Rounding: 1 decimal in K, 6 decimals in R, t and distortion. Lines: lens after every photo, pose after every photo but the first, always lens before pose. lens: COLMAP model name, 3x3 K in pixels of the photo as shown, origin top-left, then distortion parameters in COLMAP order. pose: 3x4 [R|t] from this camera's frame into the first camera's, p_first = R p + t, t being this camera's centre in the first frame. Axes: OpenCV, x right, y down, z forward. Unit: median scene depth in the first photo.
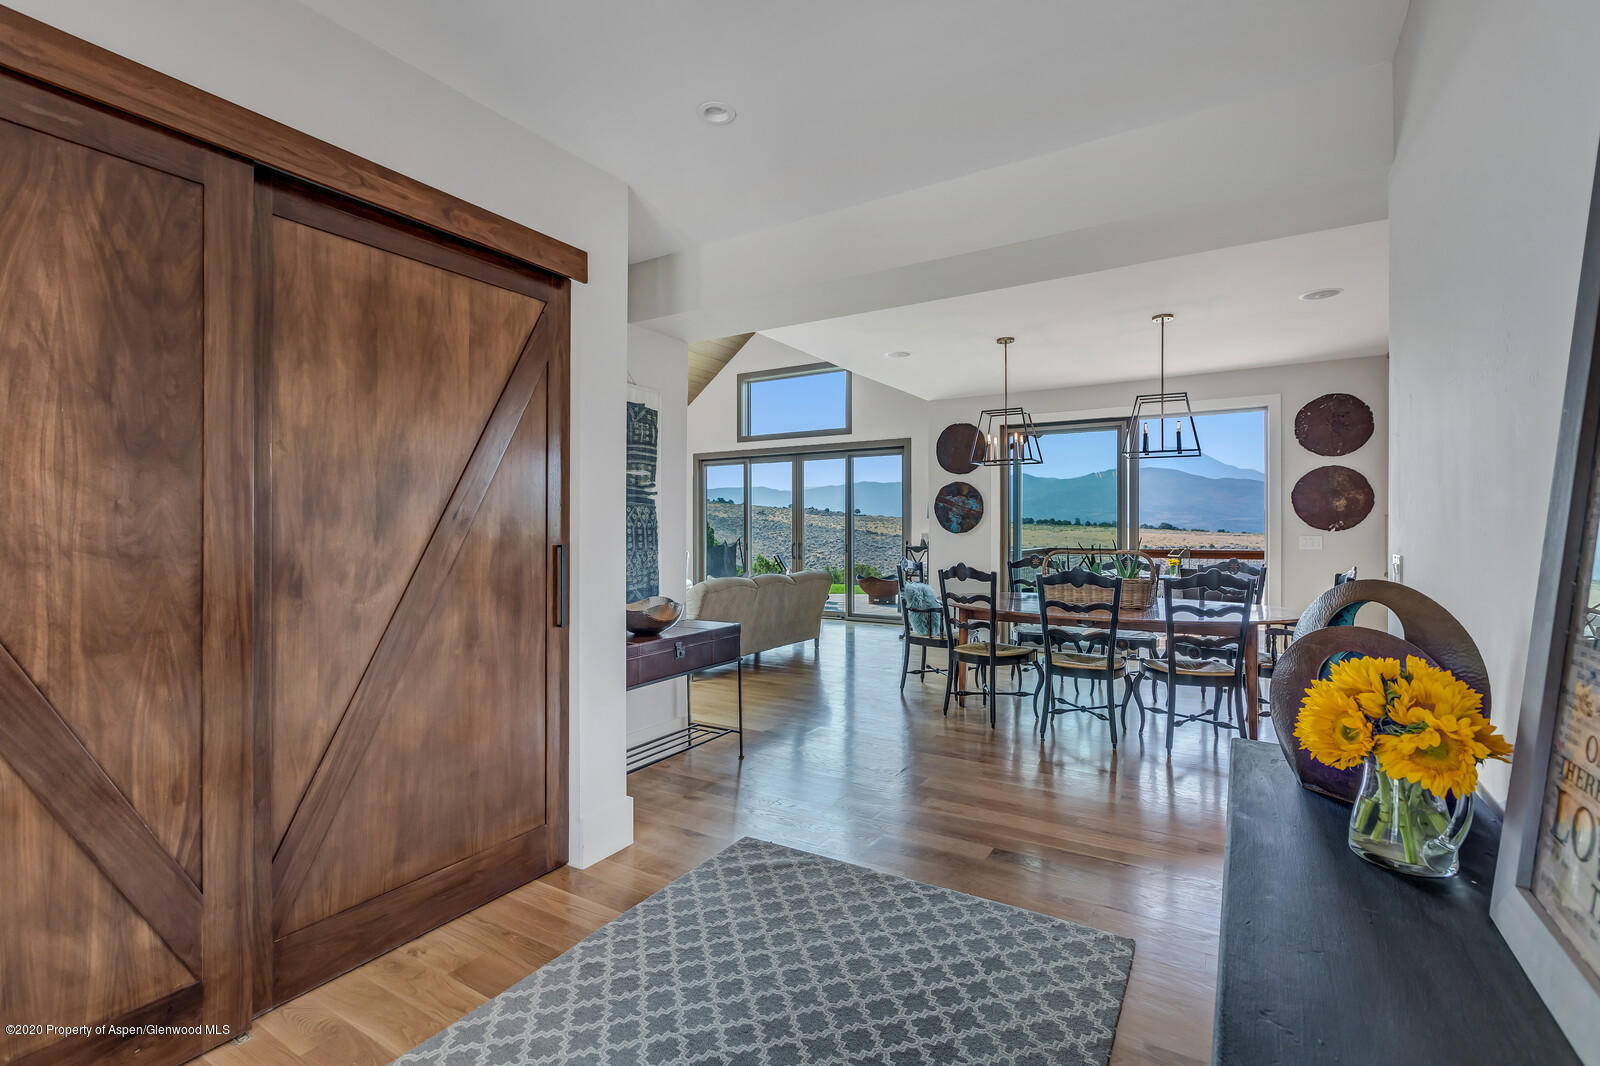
lens RADIAL K [[727.0, 0, 796.9], [0, 727.0, 537.0], [0, 0, 1]] dist [-0.001133, -0.000424]
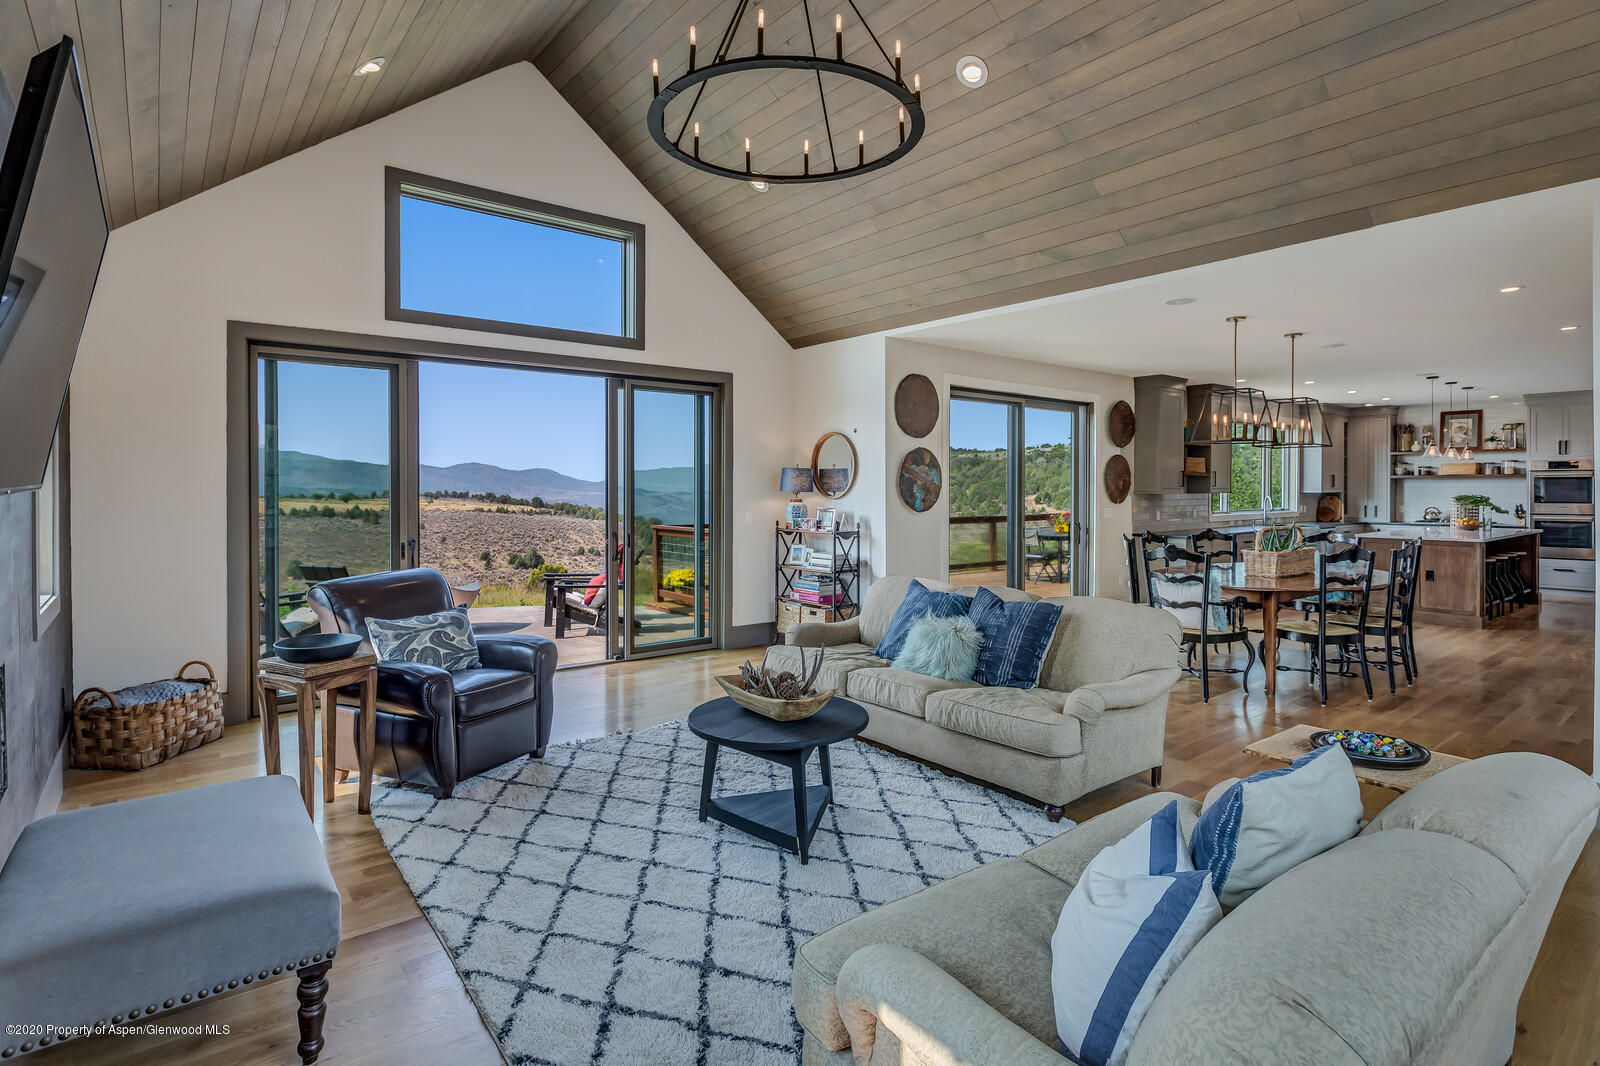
lens RADIAL K [[803.3, 0, 809.0], [0, 803.3, 491.2], [0, 0, 1]] dist [-0.007196, -0.001474]
pose [[0.316387, -0.002645, 0.948626, -0.642711], [0.013092, 0.999913, -0.001579, -0.027818], [-0.948540, 0.012919, 0.316395, 0.828830]]
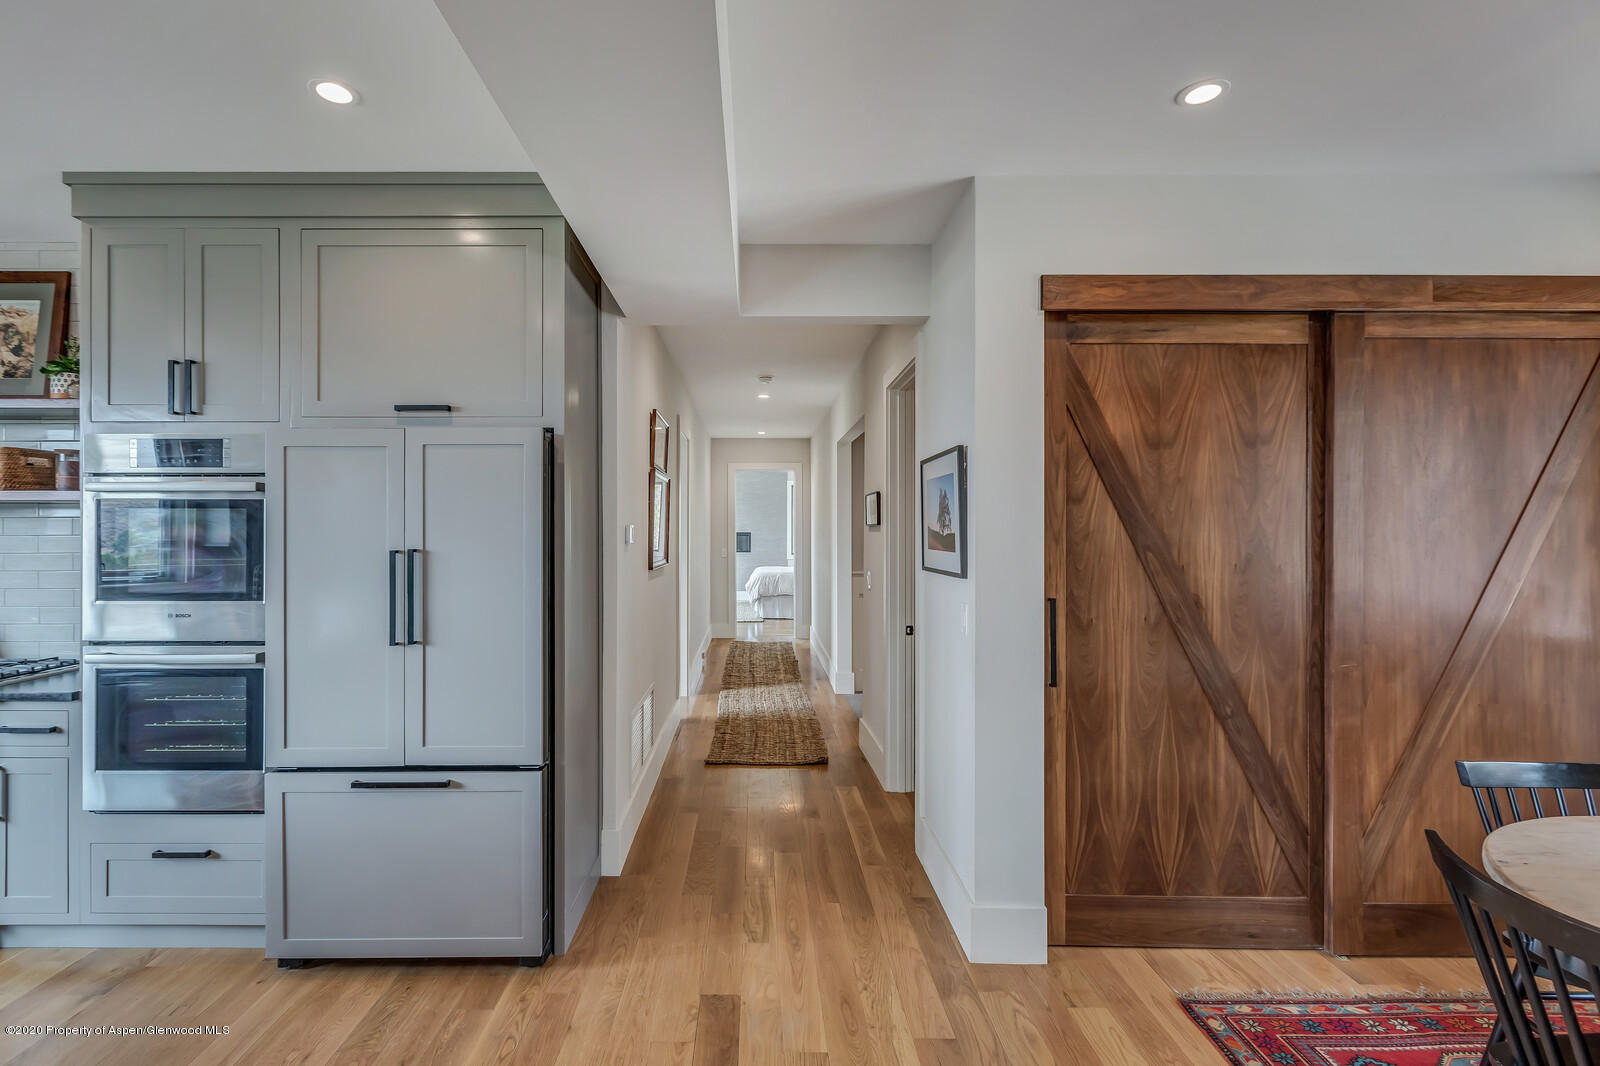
lens RADIAL K [[727.0, 0, 758.1], [0, 727.0, 532.9], [0, 0, 1]] dist [-0.001133, -0.000424]
pose [[-0.528069, 0.000493, 0.849202, 0.619470], [0.009624, 0.999939, 0.005405, -0.021783], [-0.849147, 0.011027, -0.528041, 0.007837]]
